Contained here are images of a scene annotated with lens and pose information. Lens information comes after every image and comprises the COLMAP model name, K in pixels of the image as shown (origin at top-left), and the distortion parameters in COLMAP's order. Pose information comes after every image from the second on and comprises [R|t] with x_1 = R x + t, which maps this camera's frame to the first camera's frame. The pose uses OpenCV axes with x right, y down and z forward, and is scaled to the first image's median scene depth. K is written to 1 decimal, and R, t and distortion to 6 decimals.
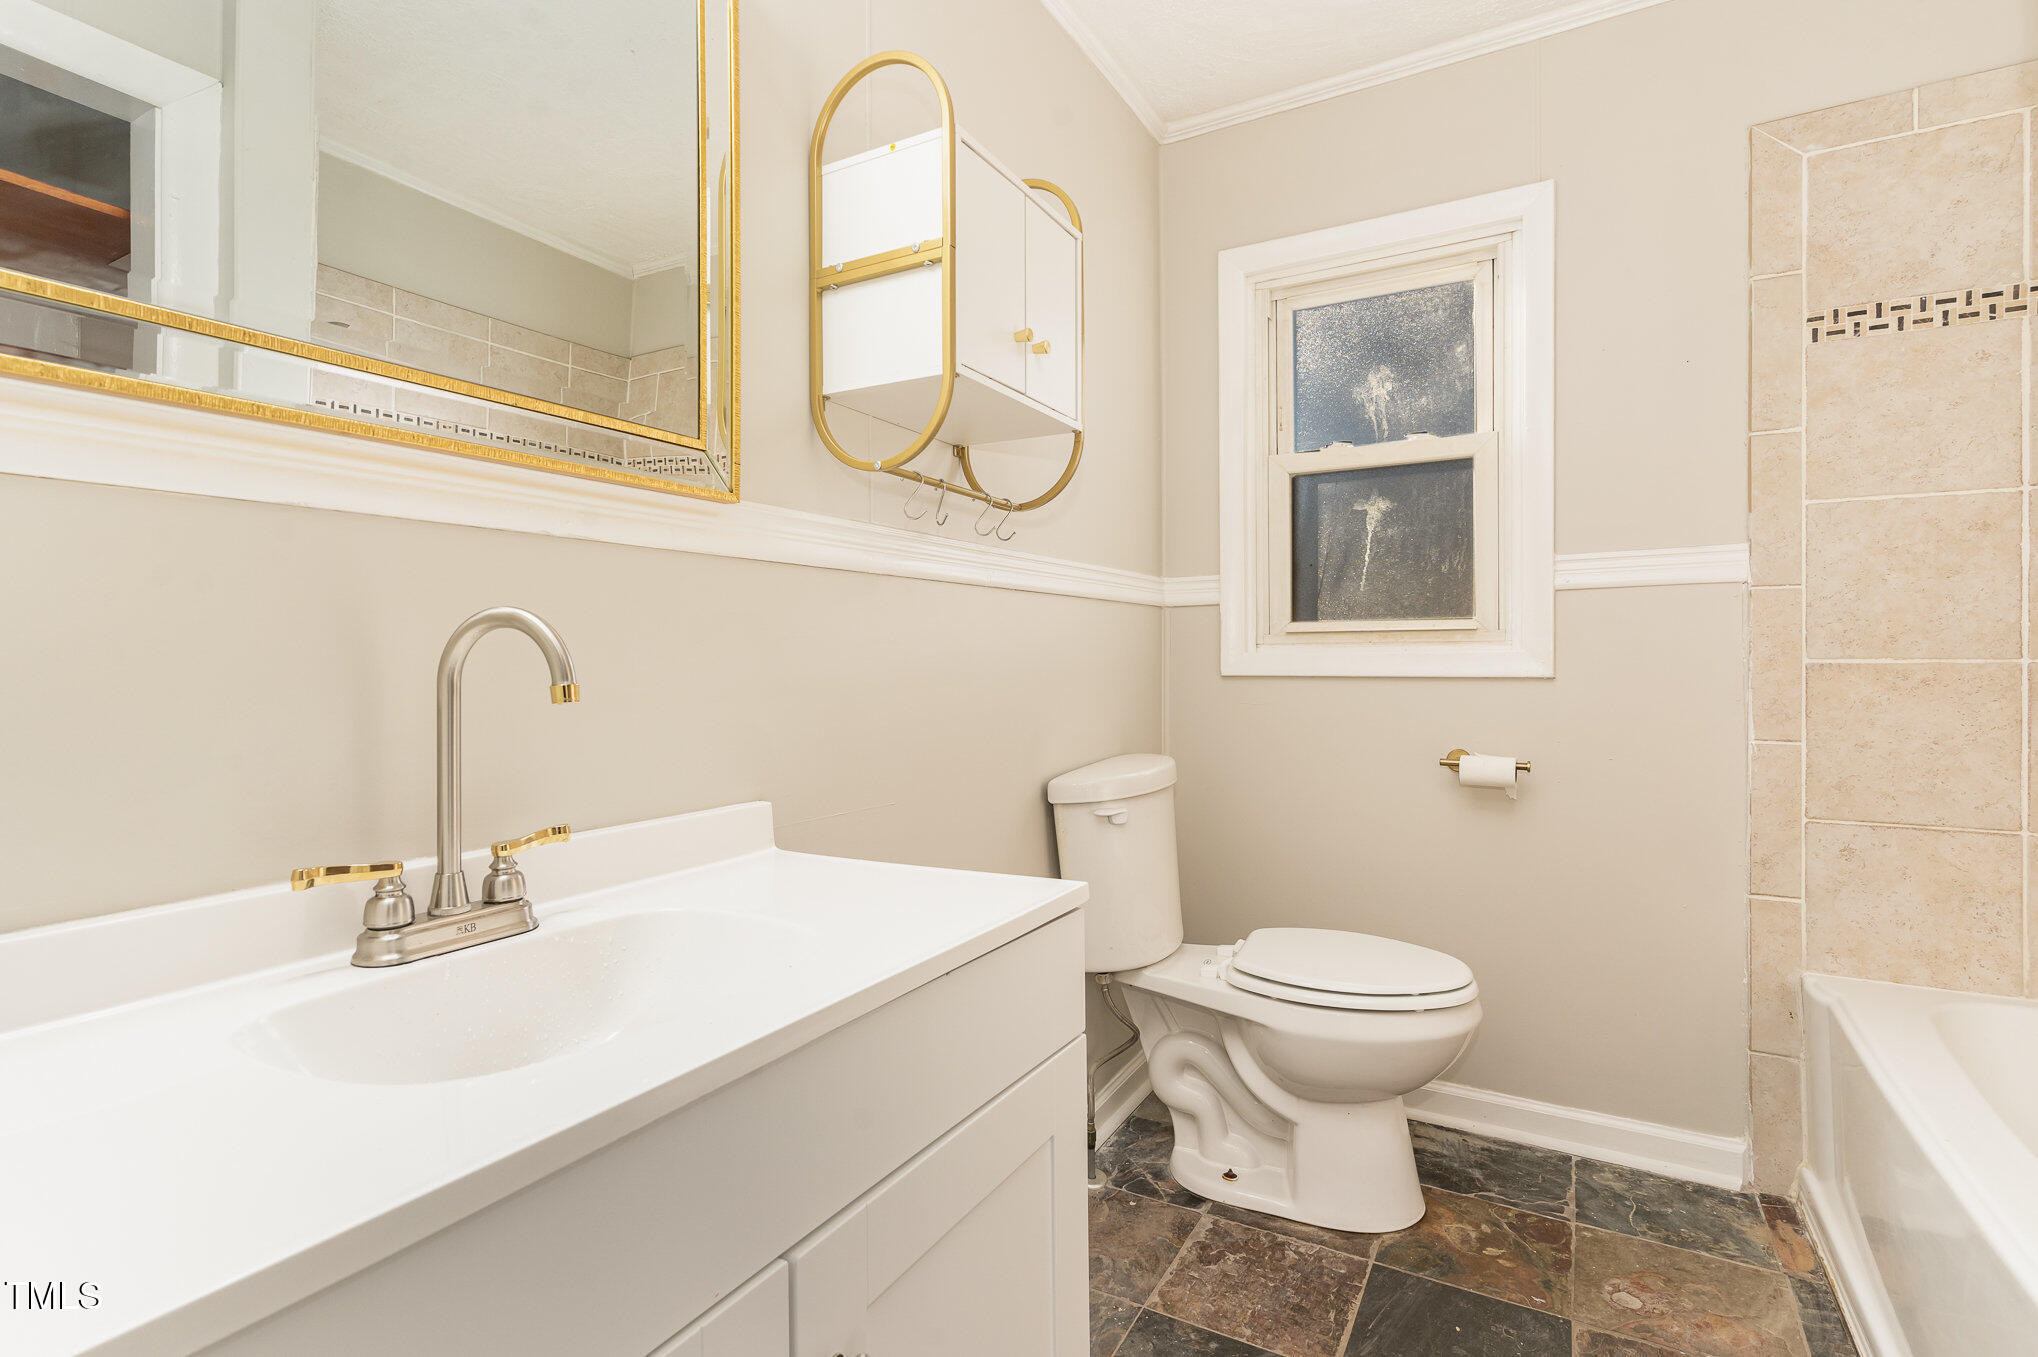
lens RADIAL K [[985.2, 0, 1018.5], [0, 985.2, 671.2], [0, 0, 1]] dist [-0.004935, 0.000030]
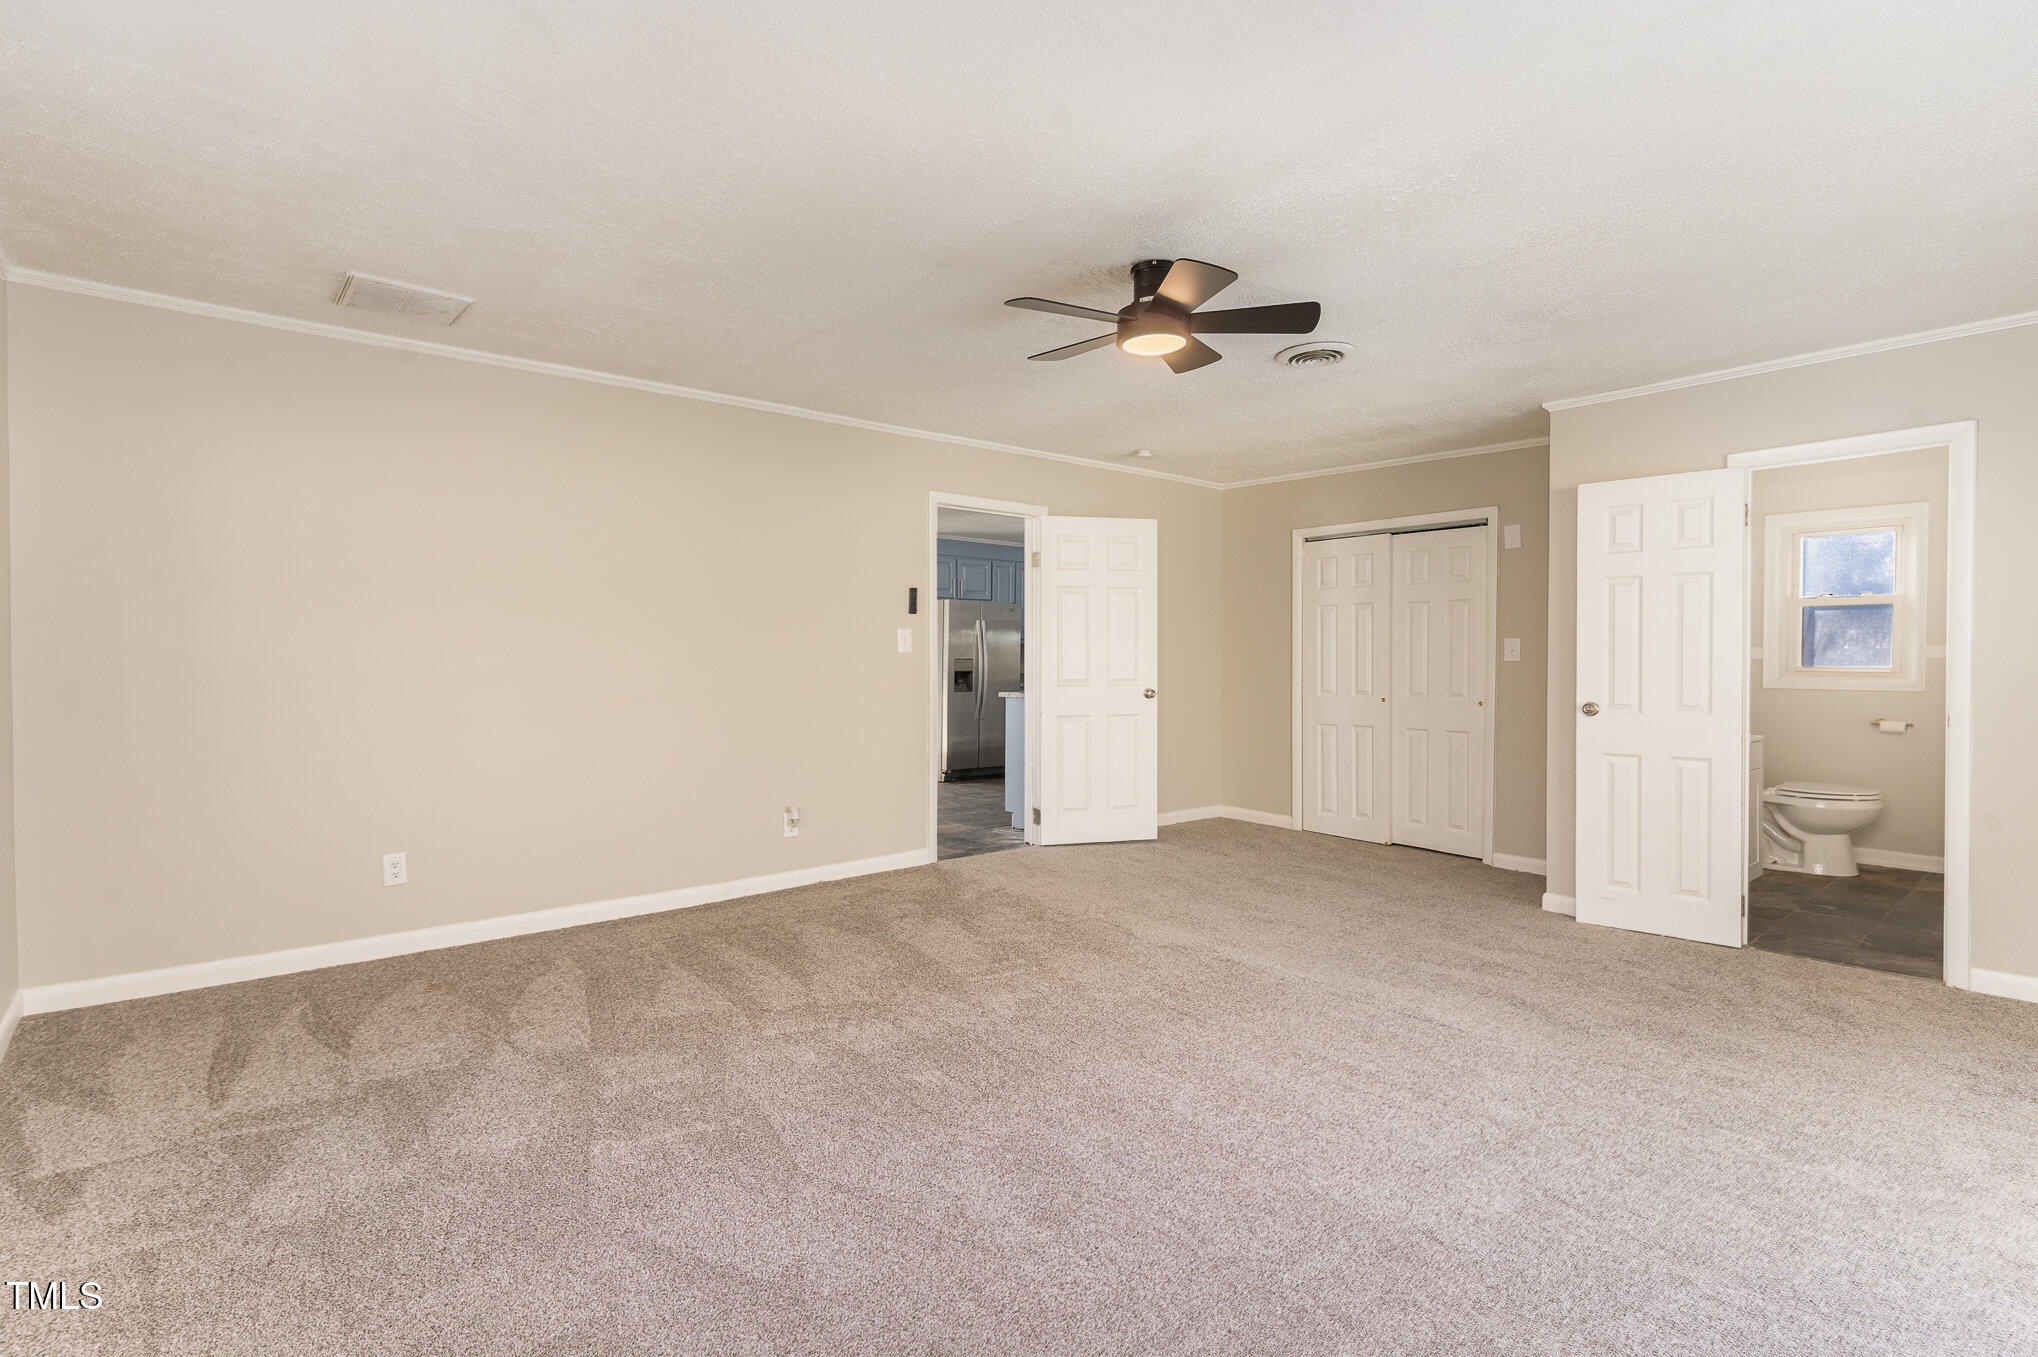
lens RADIAL K [[985.2, 0, 1018.0], [0, 985.2, 672.7], [0, 0, 1]] dist [-0.004935, 0.000030]
pose [[0.933992, 0.011136, -0.357120, -0.789028], [-0.006125, 0.999866, 0.015160, -0.071431], [0.357242, -0.011972, 0.933935, -2.328277]]
